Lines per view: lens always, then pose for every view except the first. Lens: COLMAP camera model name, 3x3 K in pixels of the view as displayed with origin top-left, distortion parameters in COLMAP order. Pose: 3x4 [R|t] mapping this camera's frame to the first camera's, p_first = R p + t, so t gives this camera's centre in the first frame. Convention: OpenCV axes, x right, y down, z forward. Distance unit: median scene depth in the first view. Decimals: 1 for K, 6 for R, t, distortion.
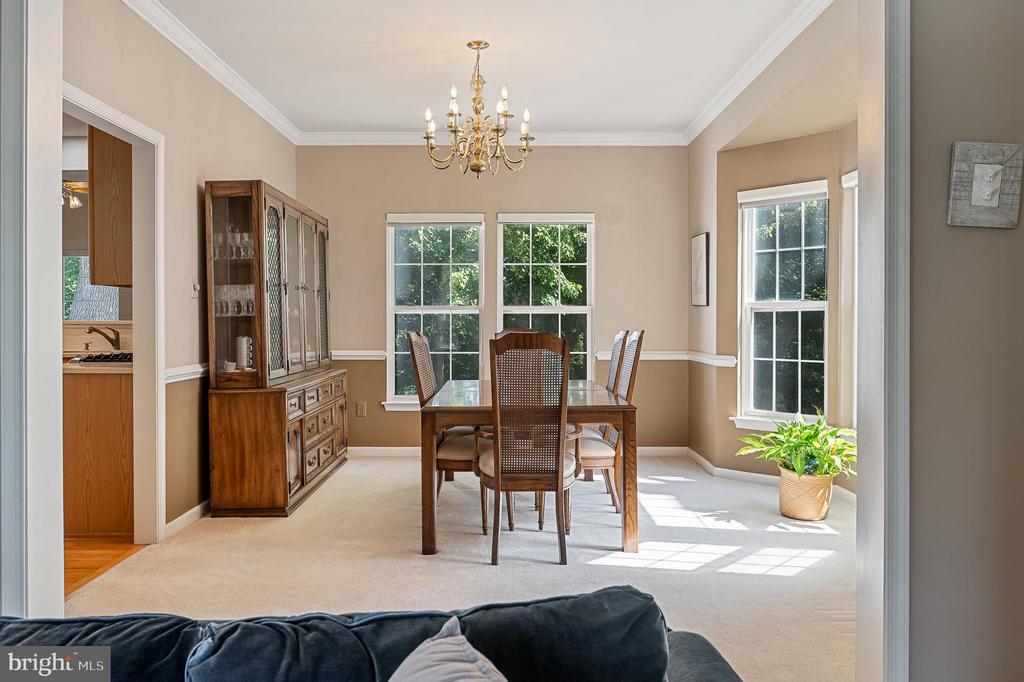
lens RADIAL K [[709.5, 0, 497.6], [0, 709.5, 324.2], [0, 0, 1]] dist [0.005081, 0.001281]
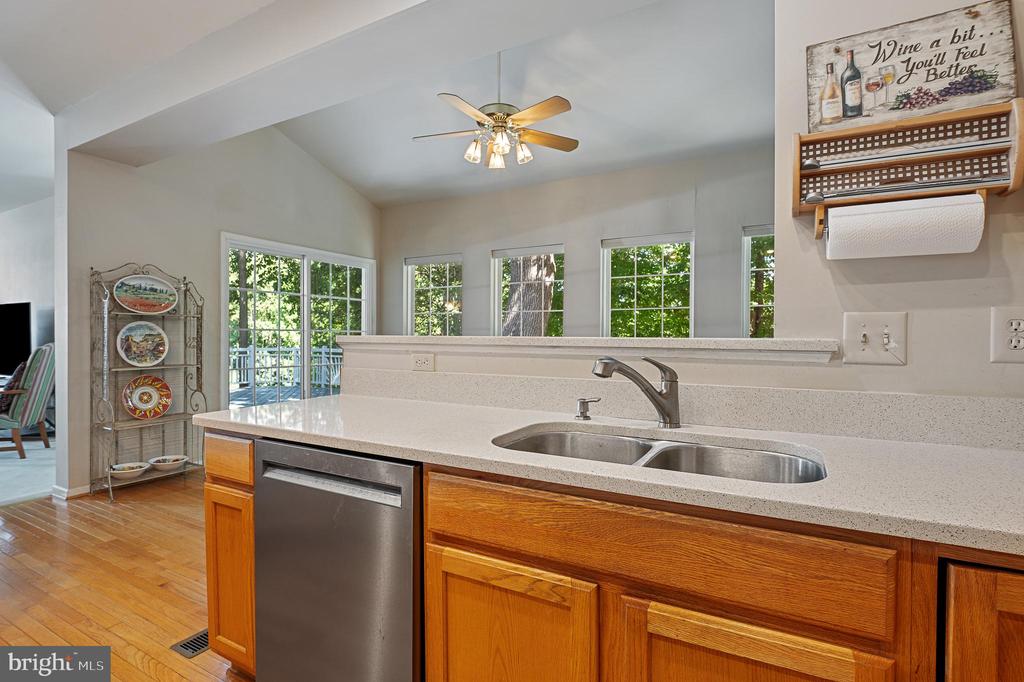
lens RADIAL K [[497.2, 0, 512.3], [0, 497.2, 340.8], [0, 0, 1]] dist [-0.006735, -0.000286]
pose [[0.874606, 0.010411, -0.484723, -0.489249], [-0.008103, 0.999944, 0.006856, -0.004024], [0.484767, -0.002069, 0.874641, 0.766399]]
